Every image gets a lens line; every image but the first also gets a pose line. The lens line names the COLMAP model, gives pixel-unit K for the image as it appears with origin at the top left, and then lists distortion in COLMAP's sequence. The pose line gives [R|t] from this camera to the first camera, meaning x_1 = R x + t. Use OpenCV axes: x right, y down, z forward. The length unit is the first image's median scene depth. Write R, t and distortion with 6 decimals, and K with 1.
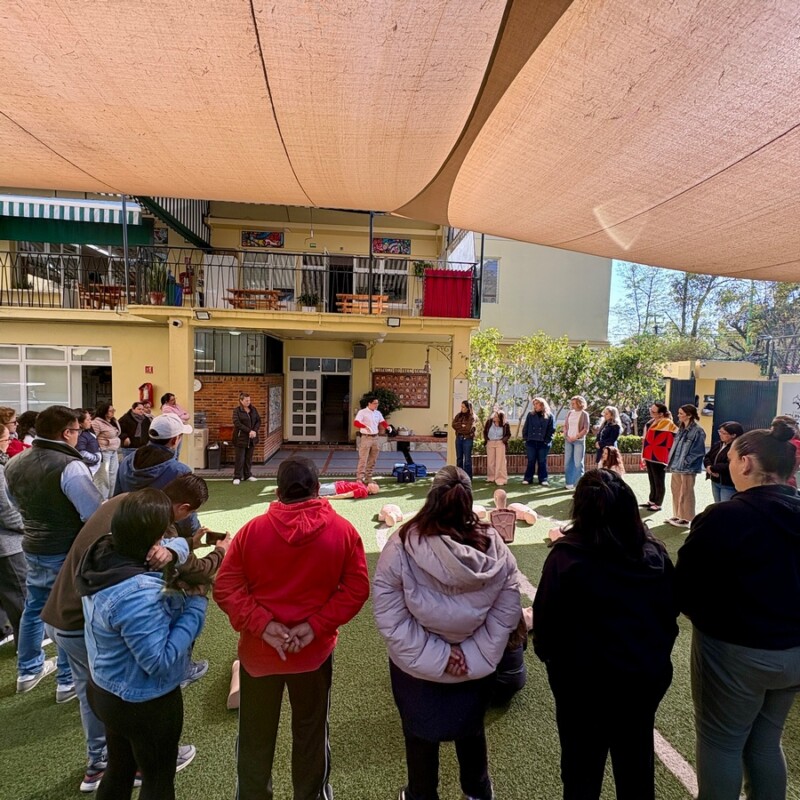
lens RADIAL K [[427.4, 0, 400.0], [0, 427.4, 400.0], [0, 0, 1]] dist [-0.000212, 0.001533]
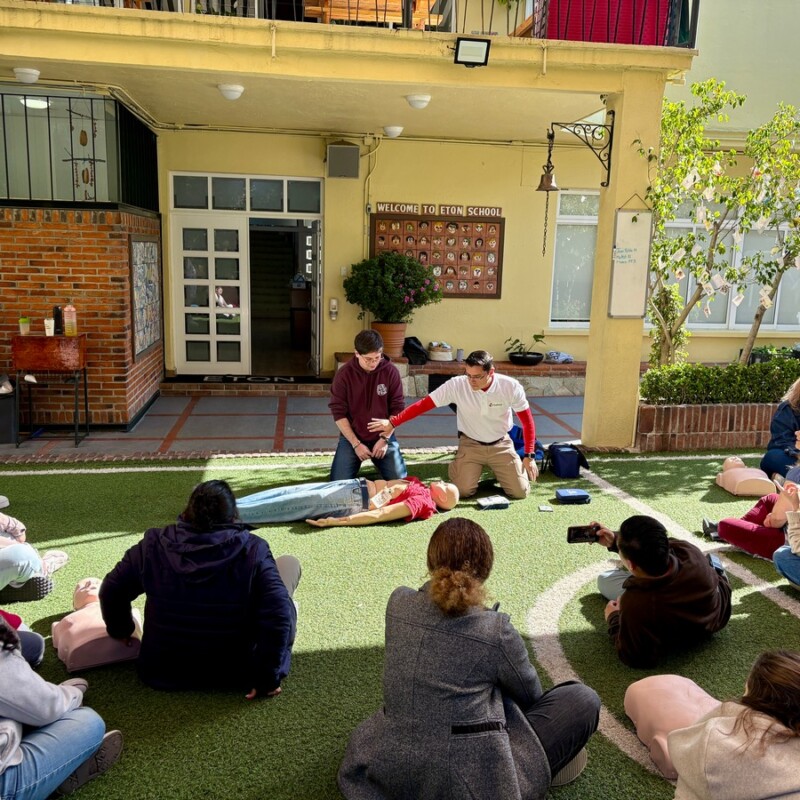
lens RADIAL K [[812.3, 0, 398.8], [0, 812.3, 406.5], [0, 0, 1]] dist [0.039909, -0.019358]
pose [[0.998948, -0.006288, 0.045431, -0.088072], [0.000341, 0.991547, 0.129748, 0.024864], [-0.045863, -0.129596, 0.990506, 0.199336]]
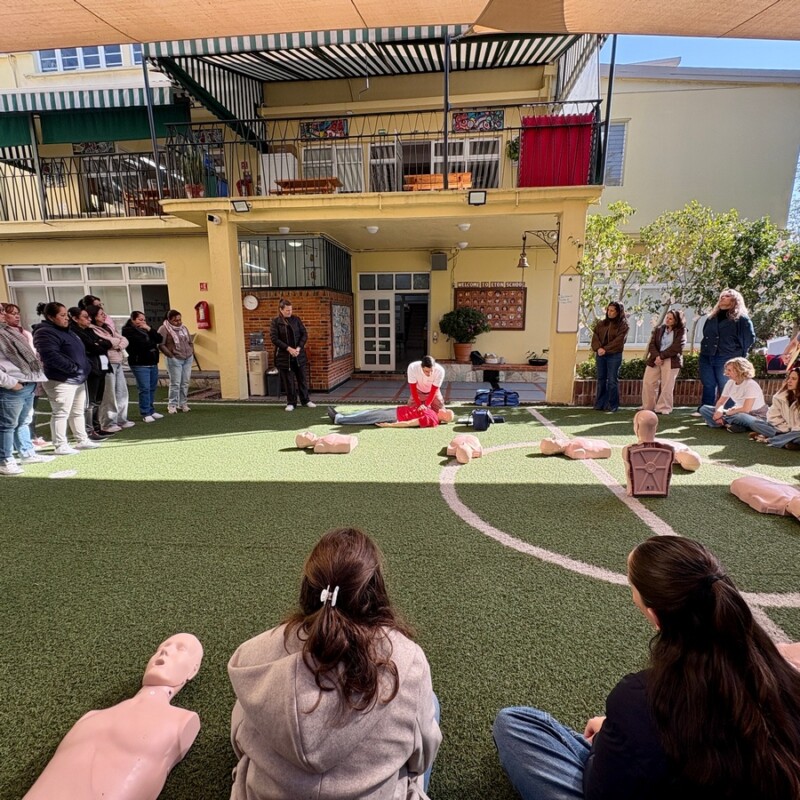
lens RADIAL K [[427.4, 0, 400.0], [0, 427.4, 400.0], [0, 0, 1]] dist [-0.000212, 0.001533]
pose [[0.977654, 0.012763, -0.209831, 0.011072], [0.014167, 0.991886, 0.126342, 0.053693], [0.209741, -0.126492, 0.969540, 0.164498]]
